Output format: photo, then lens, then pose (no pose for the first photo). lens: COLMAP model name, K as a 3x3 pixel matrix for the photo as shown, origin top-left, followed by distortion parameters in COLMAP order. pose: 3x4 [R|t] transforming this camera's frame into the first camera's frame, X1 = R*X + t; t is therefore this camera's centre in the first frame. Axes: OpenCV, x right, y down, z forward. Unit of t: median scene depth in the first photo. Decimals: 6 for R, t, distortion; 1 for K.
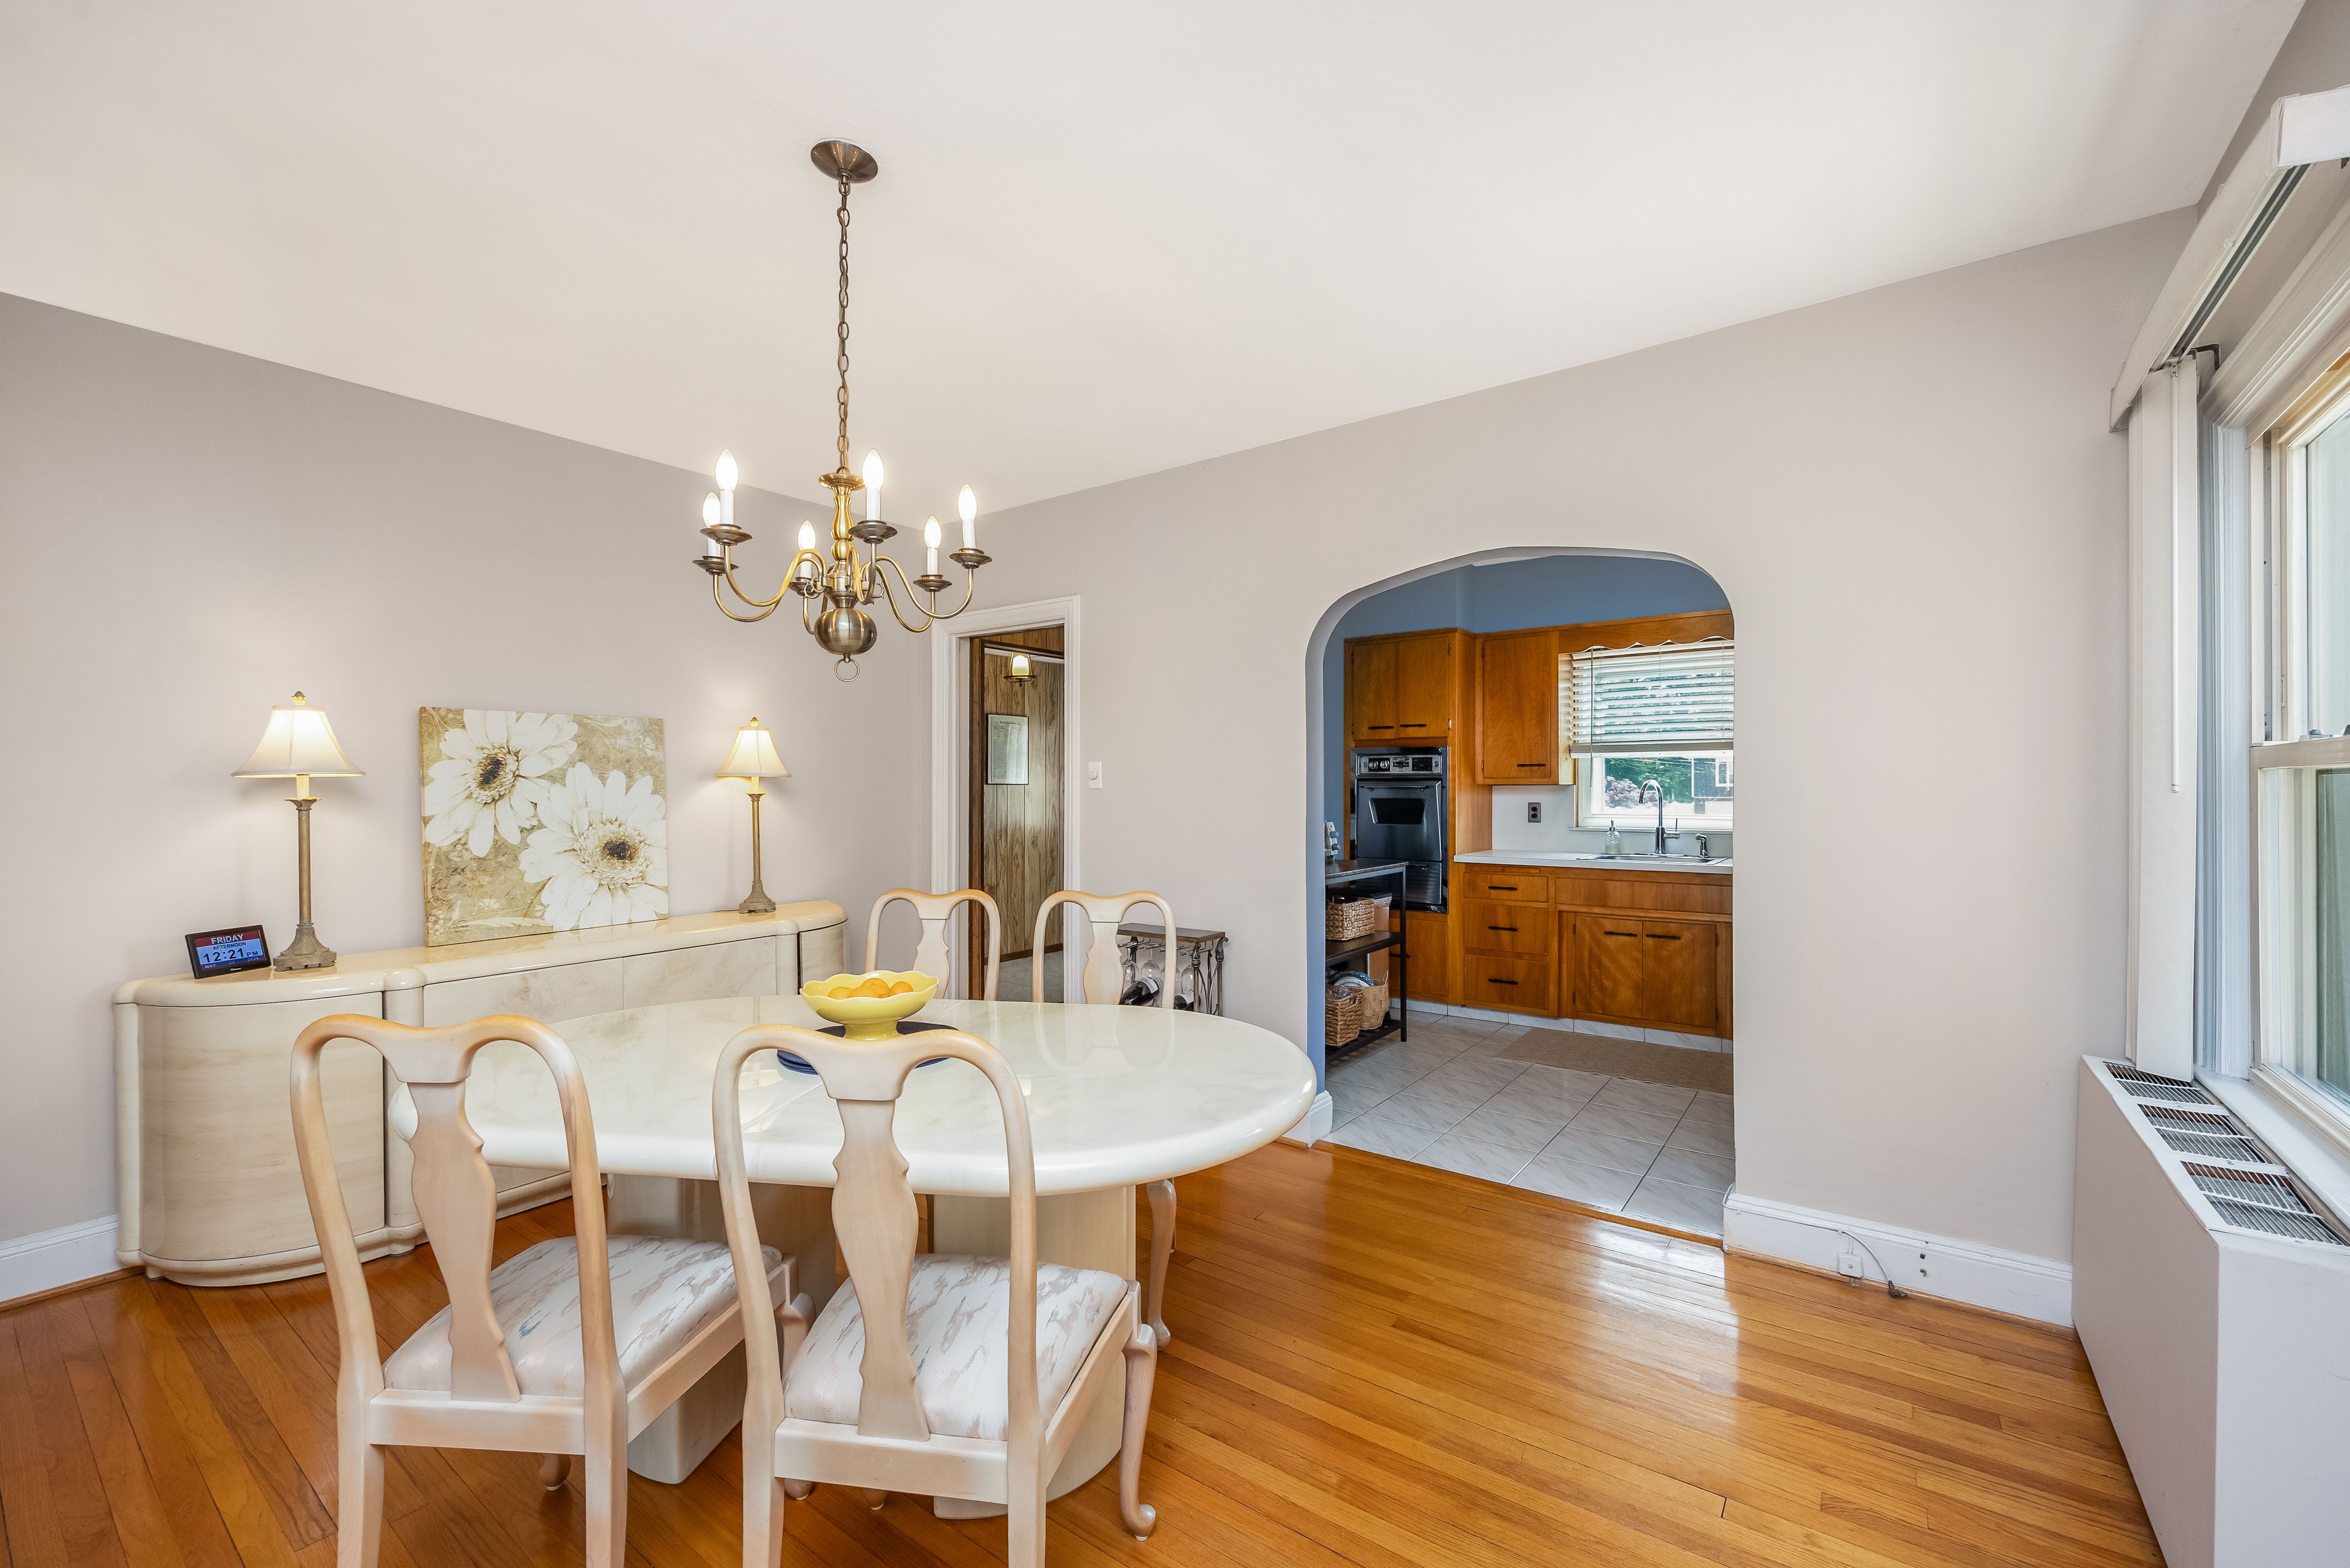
lens RADIAL K [[952.8, 0, 1175.0], [0, 952.8, 784.0], [0, 0, 1]] dist [-0.001019, -0.000491]
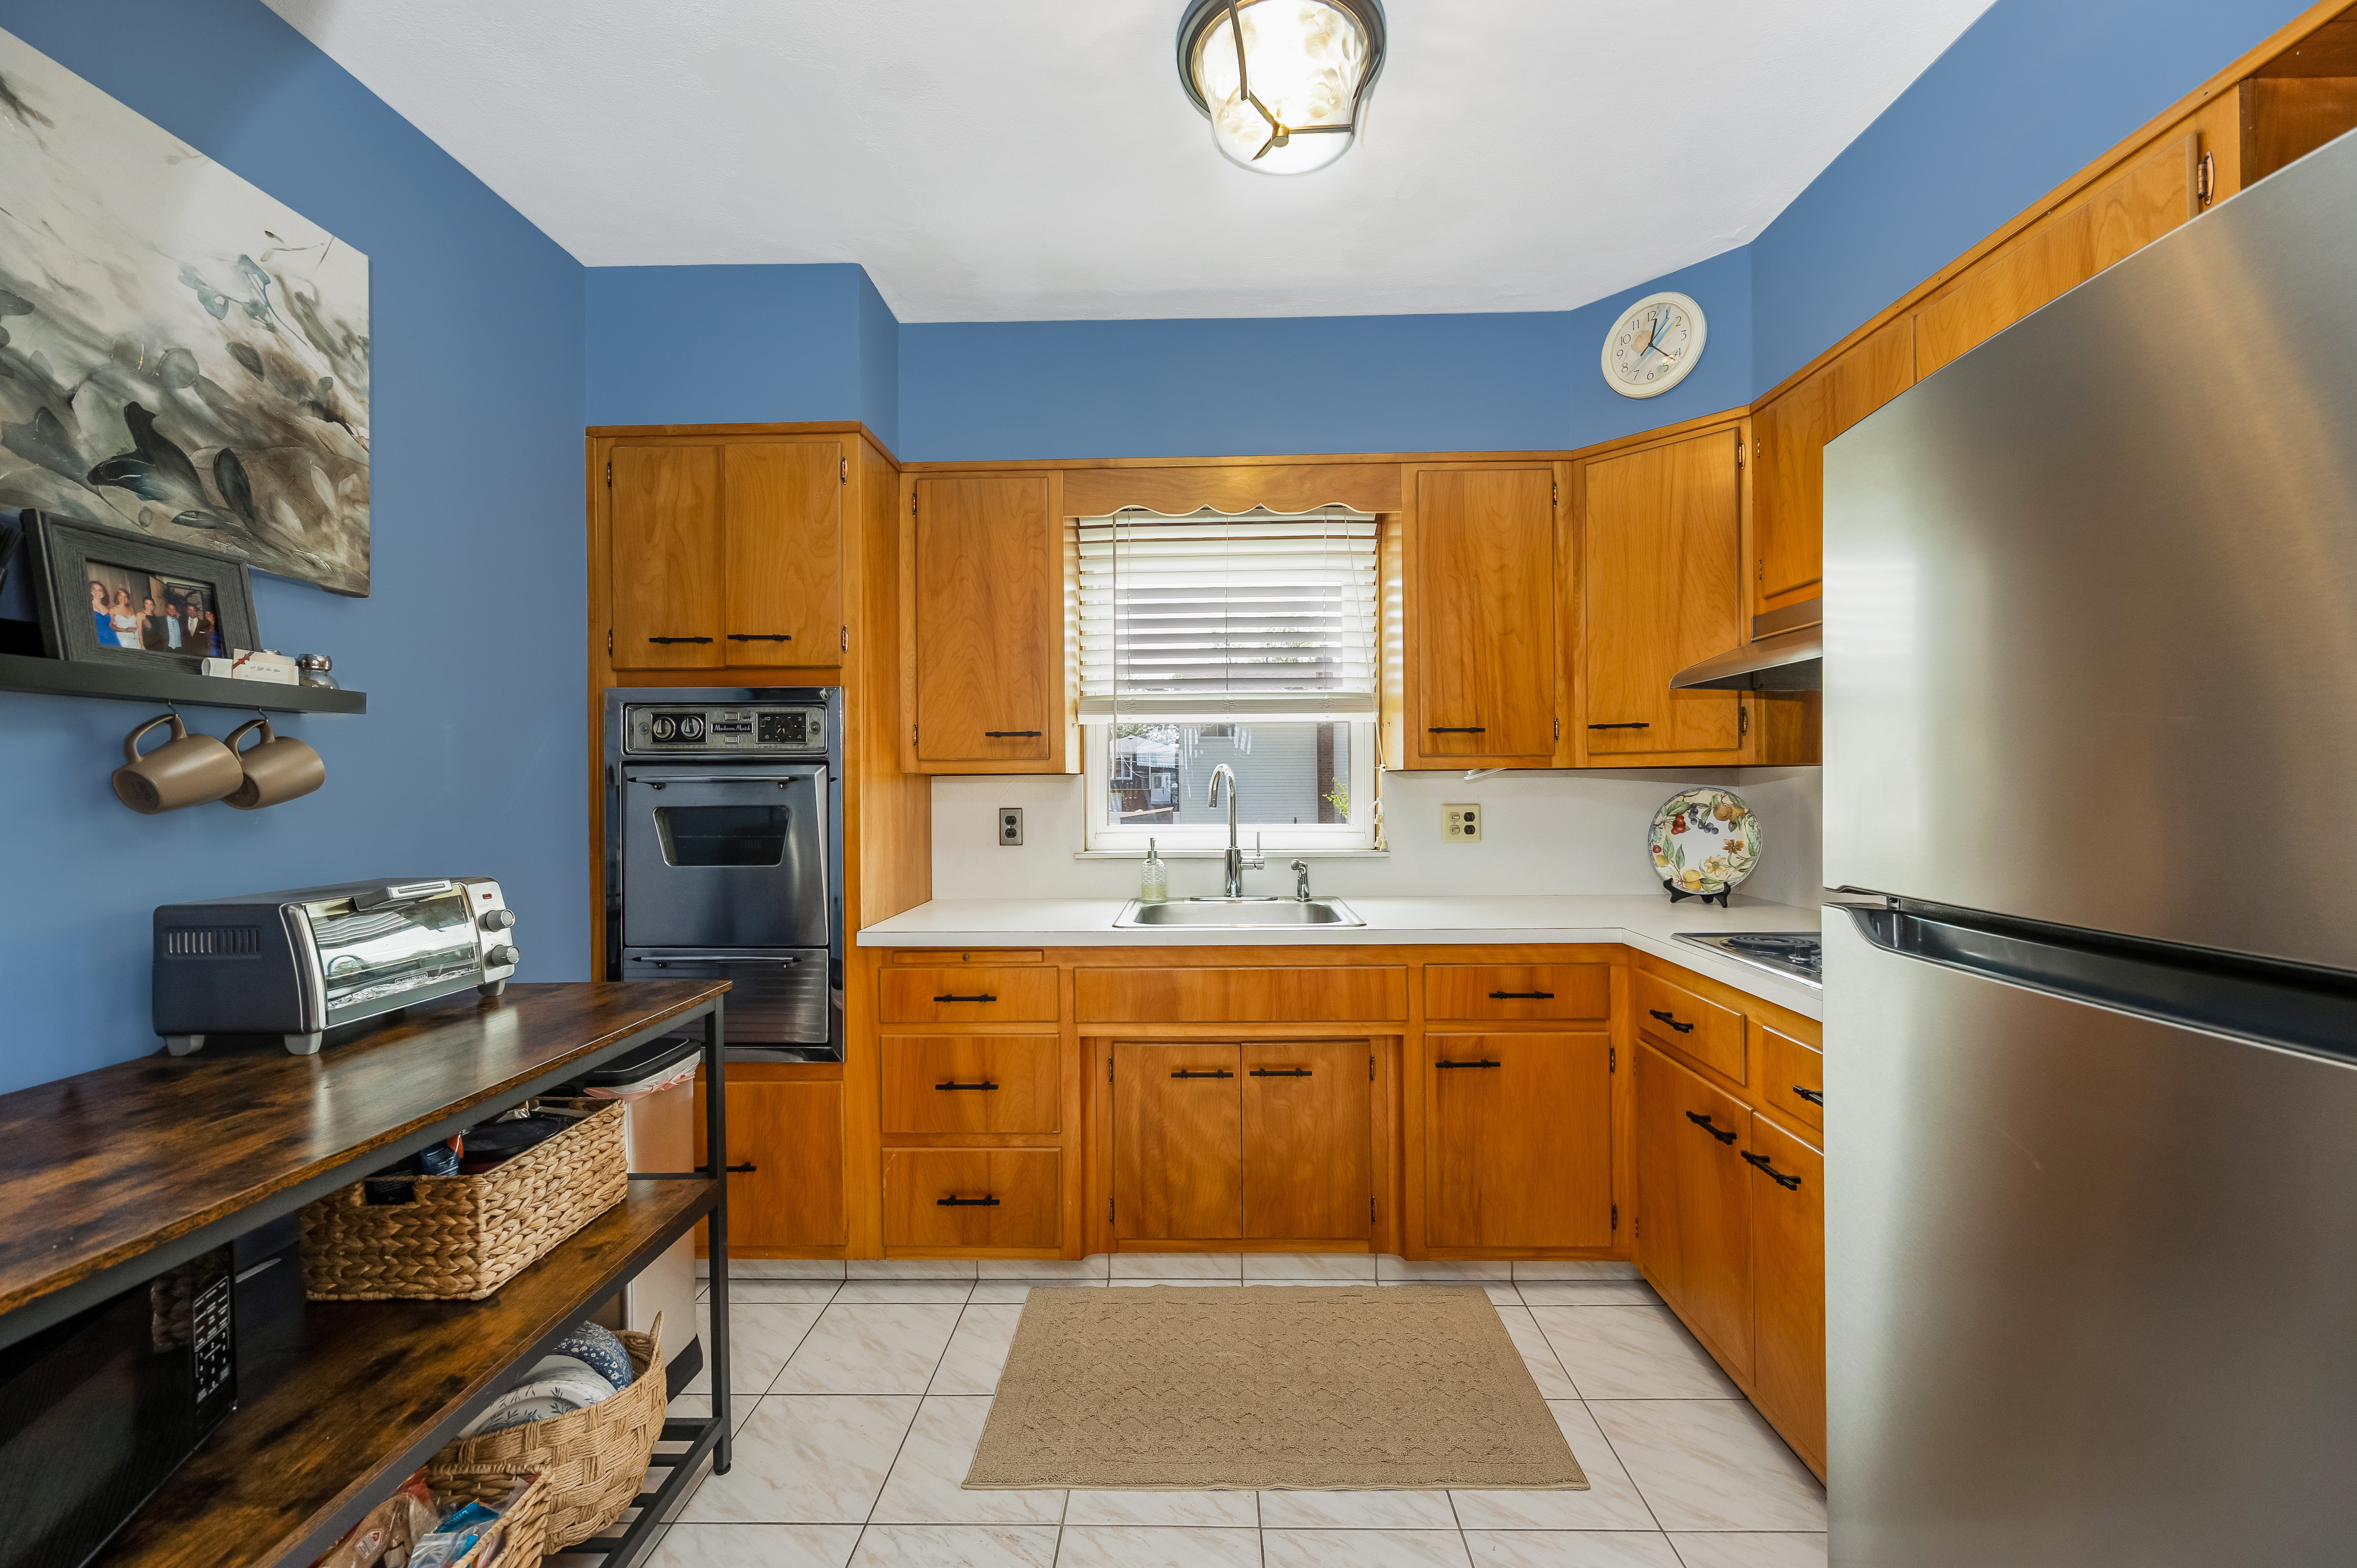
lens RADIAL K [[955.6, 0, 1178.5], [0, 955.6, 784.0], [0, 0, 1]] dist [-0.001019, -0.000491]
pose [[0.816133, -0.009804, 0.577781, 0.158288], [0.006439, 0.999948, 0.007872, 0.003134], [-0.577828, -0.002704, 0.816154, 0.549850]]
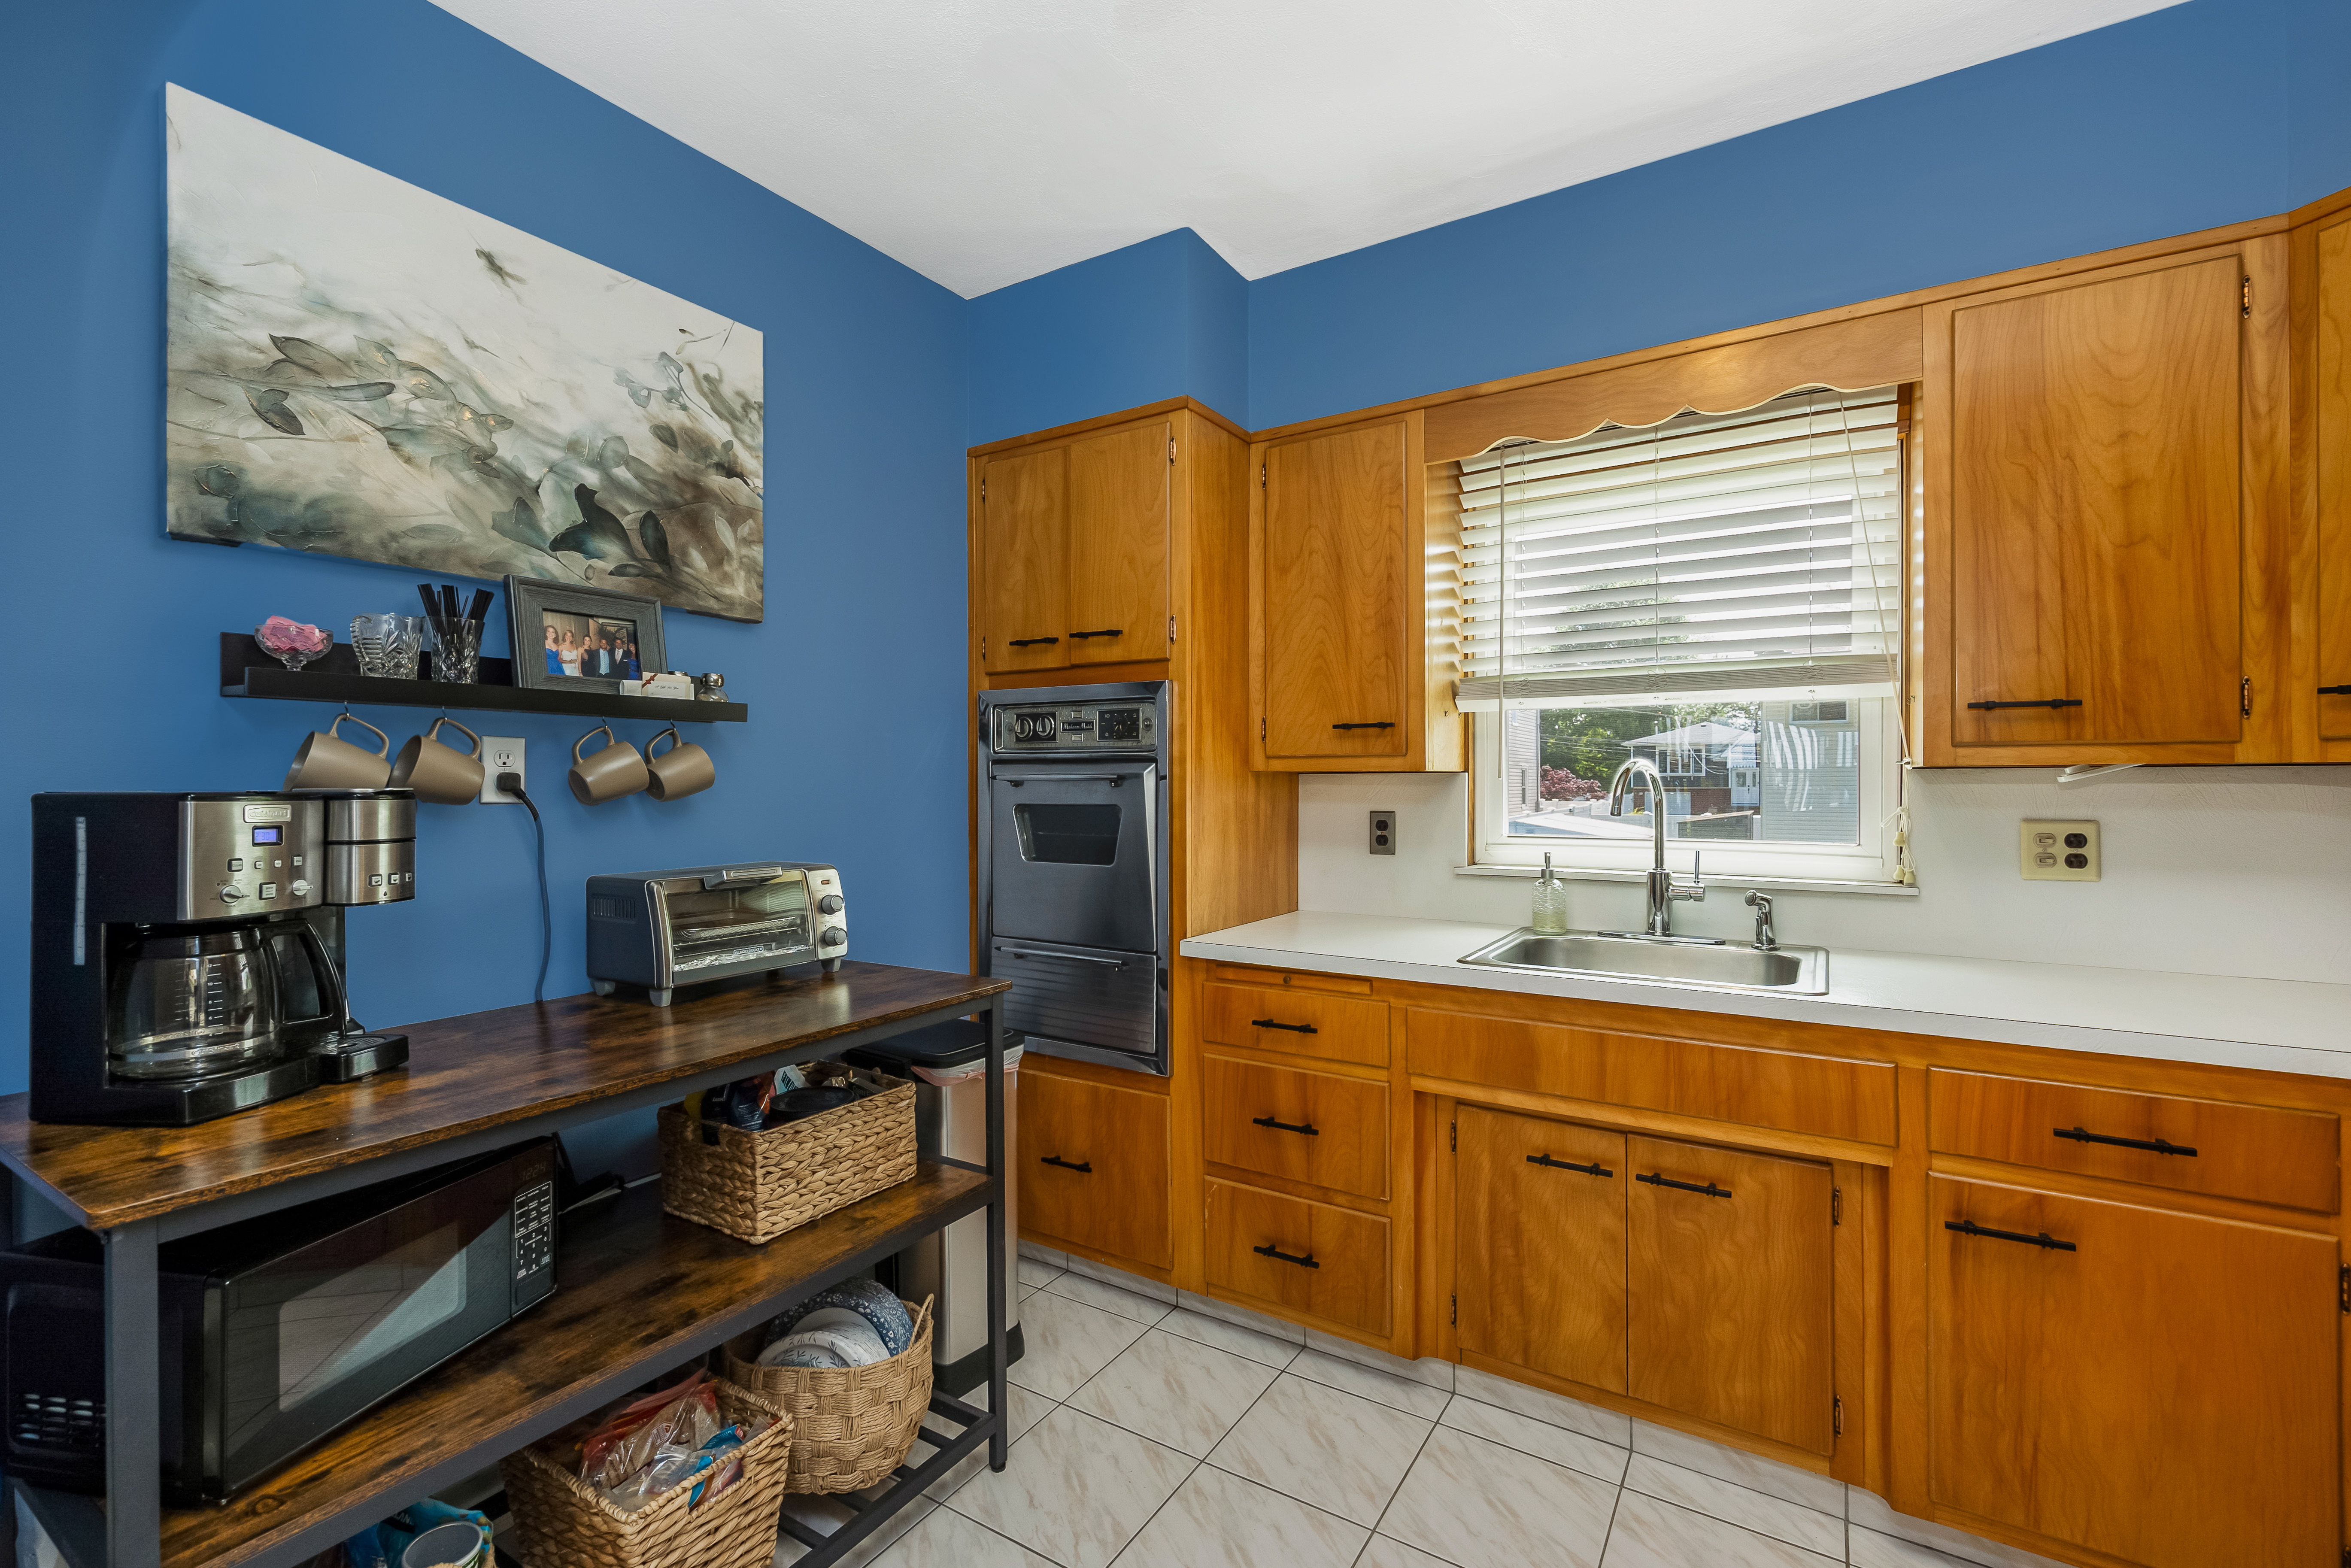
lens RADIAL K [[1023.1, 0, 1164.3], [0, 1023.1, 782.7], [0, 0, 1]] dist [0.001206, 0.000136]
pose [[0.997497, -0.004513, 0.070559, 0.254896], [0.003995, 0.999964, 0.007469, 0.002144], [-0.070590, -0.007168, 0.997480, 0.553514]]
